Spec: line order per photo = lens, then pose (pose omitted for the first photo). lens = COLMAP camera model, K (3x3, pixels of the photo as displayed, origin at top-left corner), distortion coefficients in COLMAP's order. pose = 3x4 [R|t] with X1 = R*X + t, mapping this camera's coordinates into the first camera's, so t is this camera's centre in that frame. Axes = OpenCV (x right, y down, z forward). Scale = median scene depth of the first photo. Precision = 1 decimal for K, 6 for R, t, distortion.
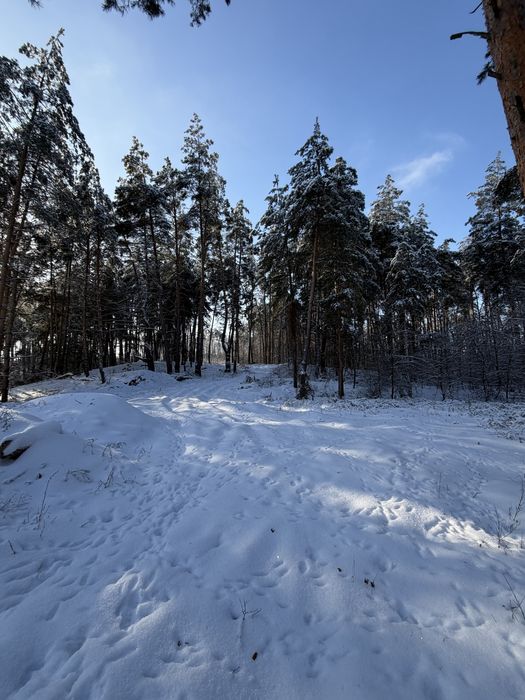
lens RADIAL K [[276.4, 0, 263.0], [0, 276.4, 351.9], [0, 0, 1]] dist [0.000697, 0.000065]
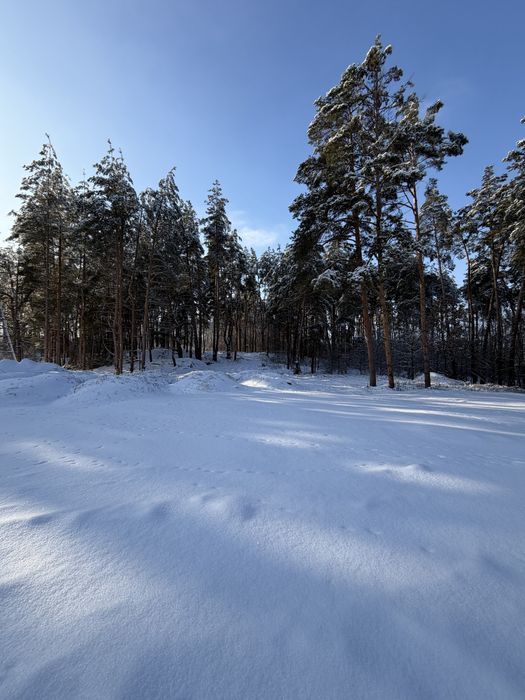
lens RADIAL K [[276.4, 0, 262.9], [0, 276.4, 351.7], [0, 0, 1]] dist [0.000697, 0.000065]
pose [[0.980102, 0.018542, 0.197628, -0.484045], [-0.030323, 0.997928, 0.056750, -0.100808], [-0.196167, -0.061613, 0.978633, -0.881052]]
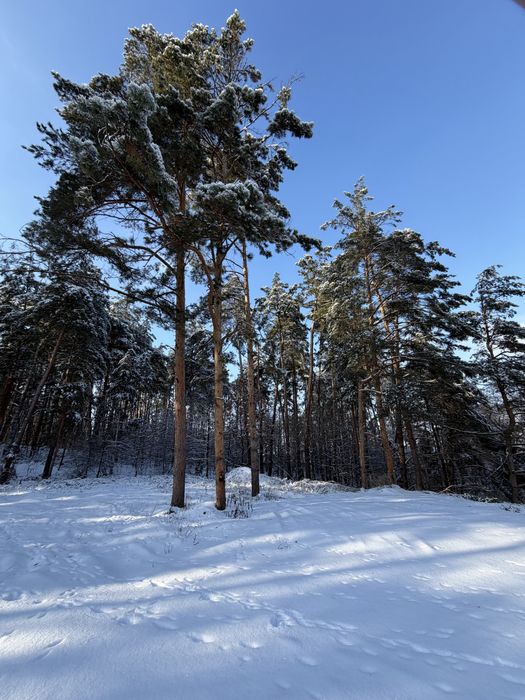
lens RADIAL K [[276.4, 0, 262.6], [0, 276.4, 352.0], [0, 0, 1]] dist [0.000697, 0.000065]
pose [[0.558879, 0.285006, 0.778733, -0.224136], [-0.071825, 0.952191, -0.296942, -0.047094], [-0.826133, 0.110022, 0.552630, -0.325557]]
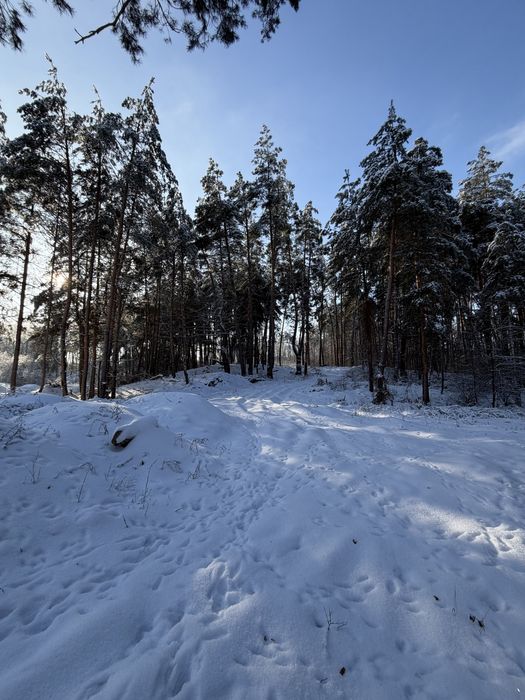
lens RADIAL K [[276.4, 0, 263.3], [0, 276.4, 352.0], [0, 0, 1]] dist [0.000697, 0.000065]
pose [[0.968344, -0.014134, -0.249218, -0.003655], [0.011968, 0.999876, -0.010208, 0.000055], [0.249331, 0.006902, 0.968394, -0.000416]]
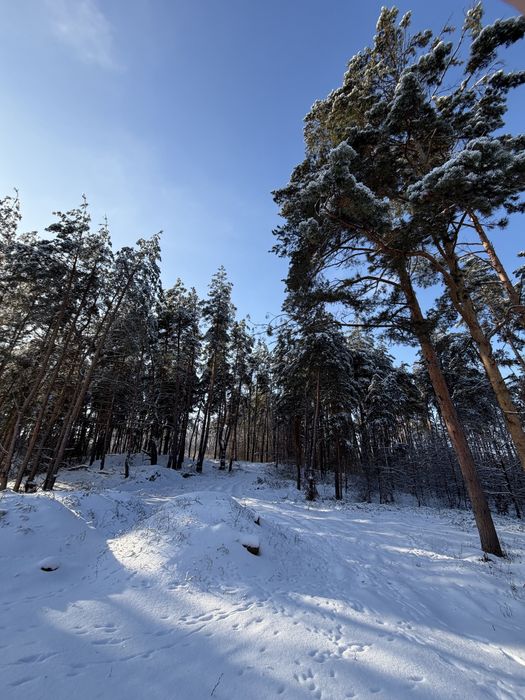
lens RADIAL K [[276.4, 0, 263.0], [0, 276.4, 352.2], [0, 0, 1]] dist [0.000697, 0.000065]
pose [[0.991009, 0.092759, 0.096417, -0.238592], [-0.057495, 0.945969, -0.319119, -0.047868], [-0.120808, 0.310706, 0.942797, -0.318508]]
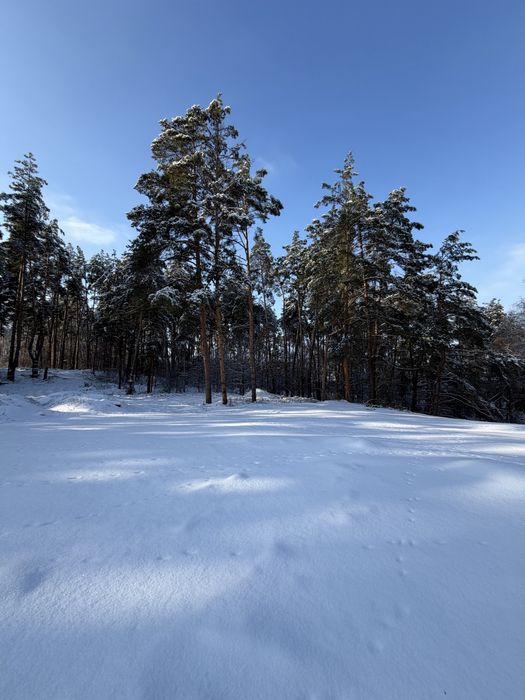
lens RADIAL K [[276.4, 0, 262.7], [0, 276.4, 351.5], [0, 0, 1]] dist [0.000697, 0.000065]
pose [[0.724312, 0.073919, 0.685498, -0.476421], [-0.066432, 0.997093, -0.037325, -0.102589], [-0.686264, -0.018504, 0.727117, -0.886331]]
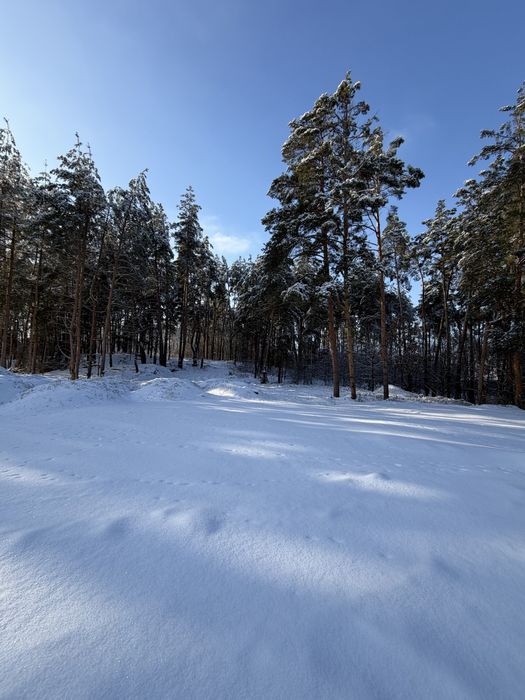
lens RADIAL K [[276.4, 0, 263.0], [0, 276.4, 351.7], [0, 0, 1]] dist [0.000697, 0.000065]
pose [[0.948992, 0.059800, 0.309577, -0.486481], [-0.069020, 0.997436, 0.018905, -0.101523], [-0.307653, -0.039308, 0.950686, -0.881756]]
